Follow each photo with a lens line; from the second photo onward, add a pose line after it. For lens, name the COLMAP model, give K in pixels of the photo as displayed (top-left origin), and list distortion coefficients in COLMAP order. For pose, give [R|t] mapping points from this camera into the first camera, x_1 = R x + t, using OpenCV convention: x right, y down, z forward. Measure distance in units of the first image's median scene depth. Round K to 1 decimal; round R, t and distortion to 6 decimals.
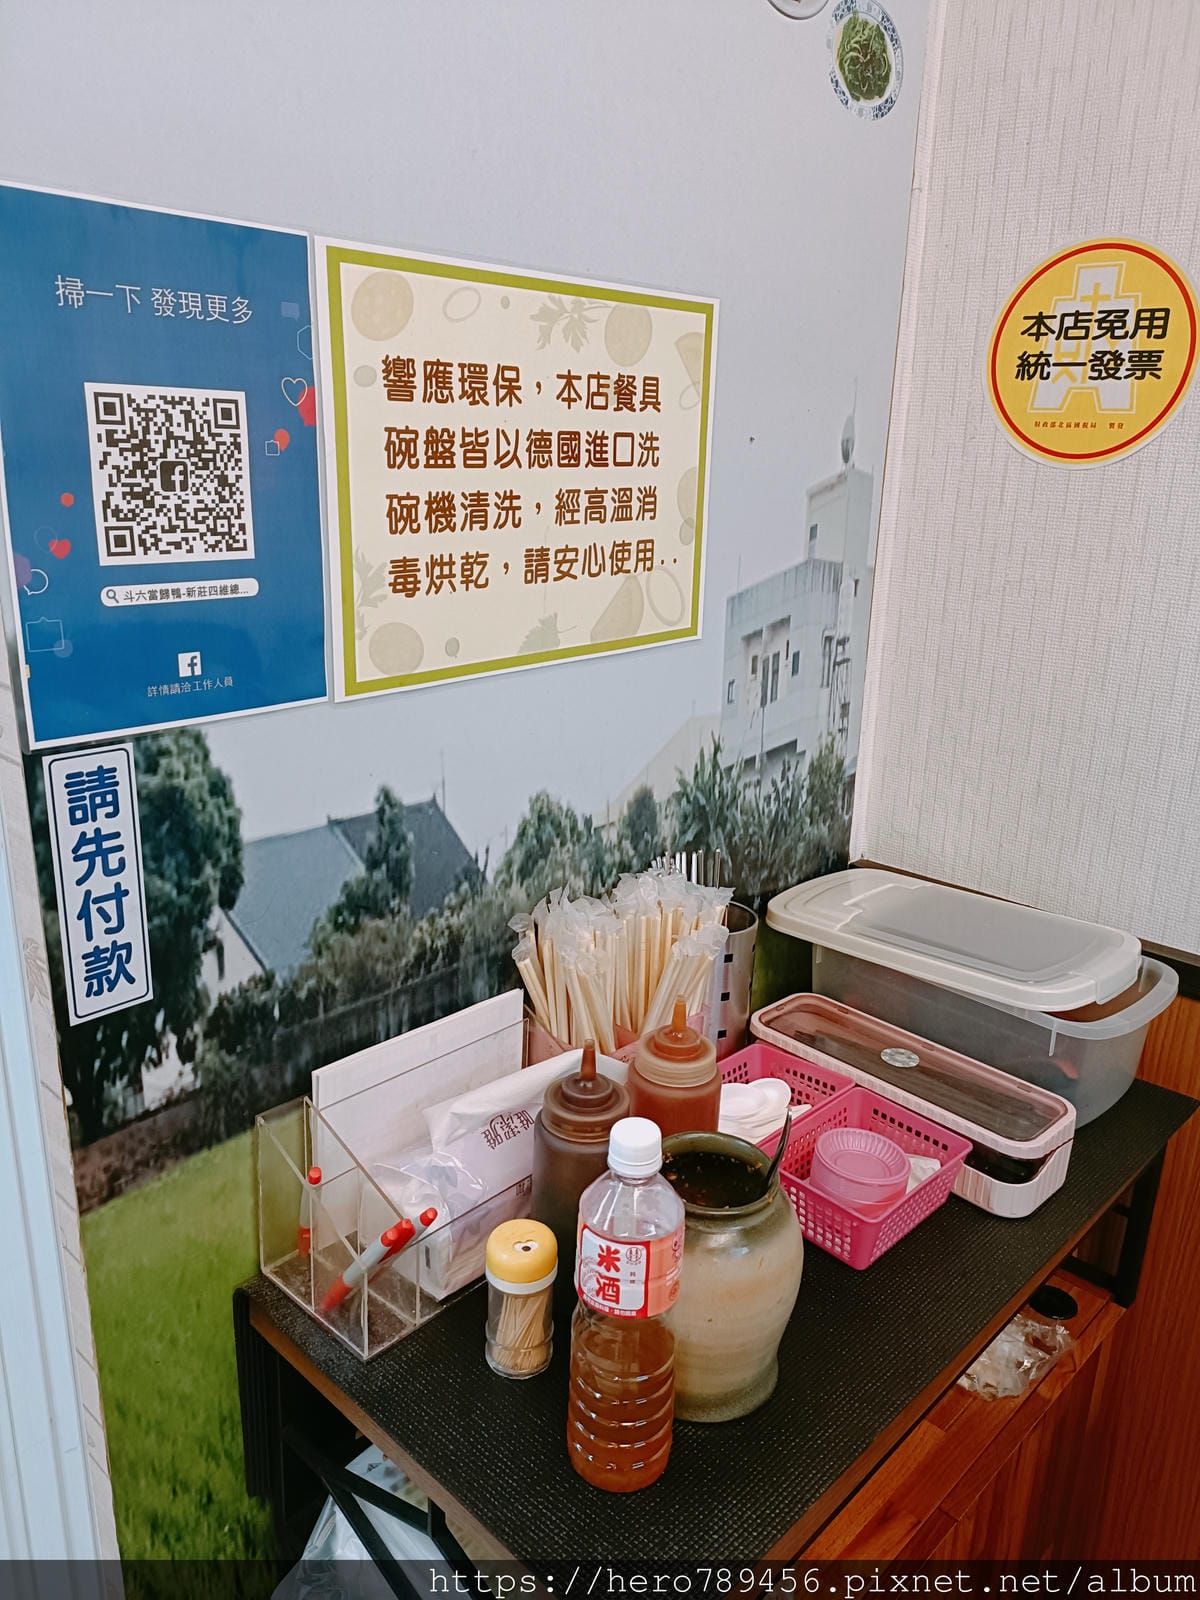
lens RADIAL K [[1211.4, 0, 597.8], [0, 1211.4, 800.7], [0, 0, 1]] dist [0.004173, -0.033296]
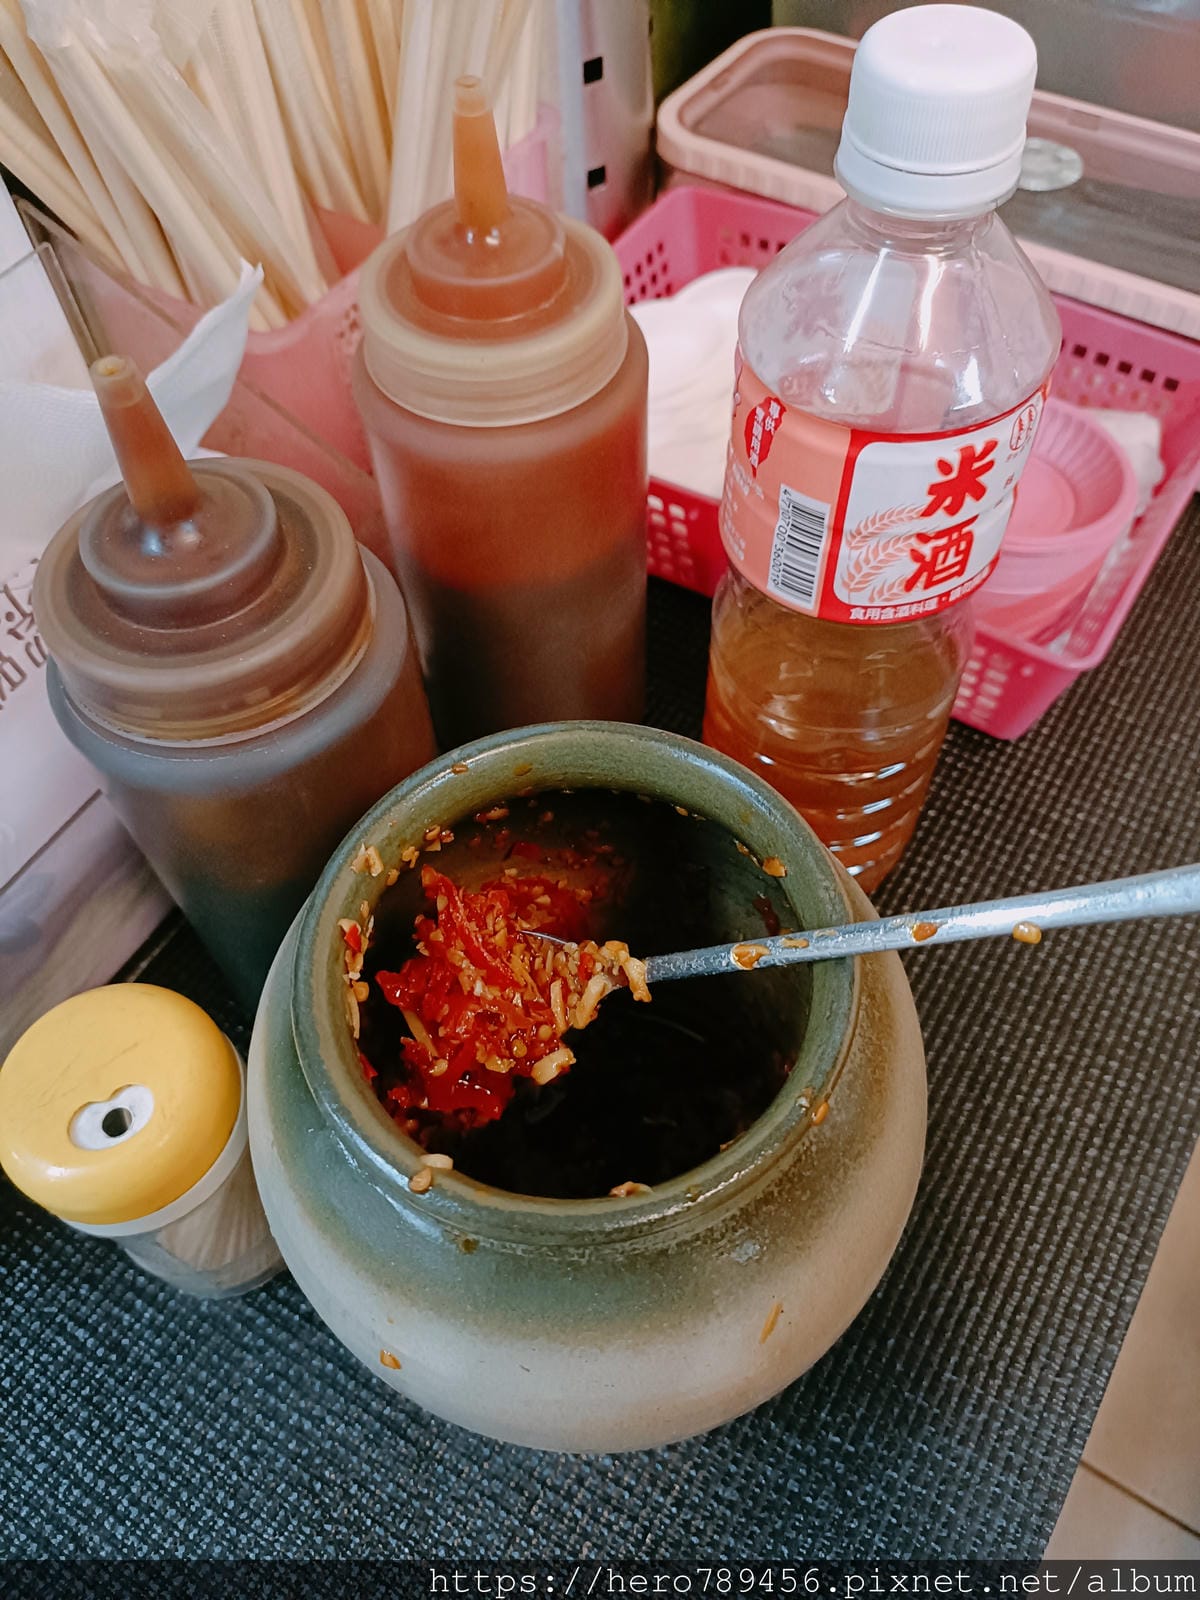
lens RADIAL K [[1211.4, 0, 593.3], [0, 1211.4, 800.1], [0, 0, 1]] dist [0.004173, -0.033296]
pose [[0.977188, -0.208106, 0.042365, 0.044804], [0.134203, 0.759696, 0.636280, 0.100880], [-0.164598, -0.616080, 0.770294, 0.603718]]
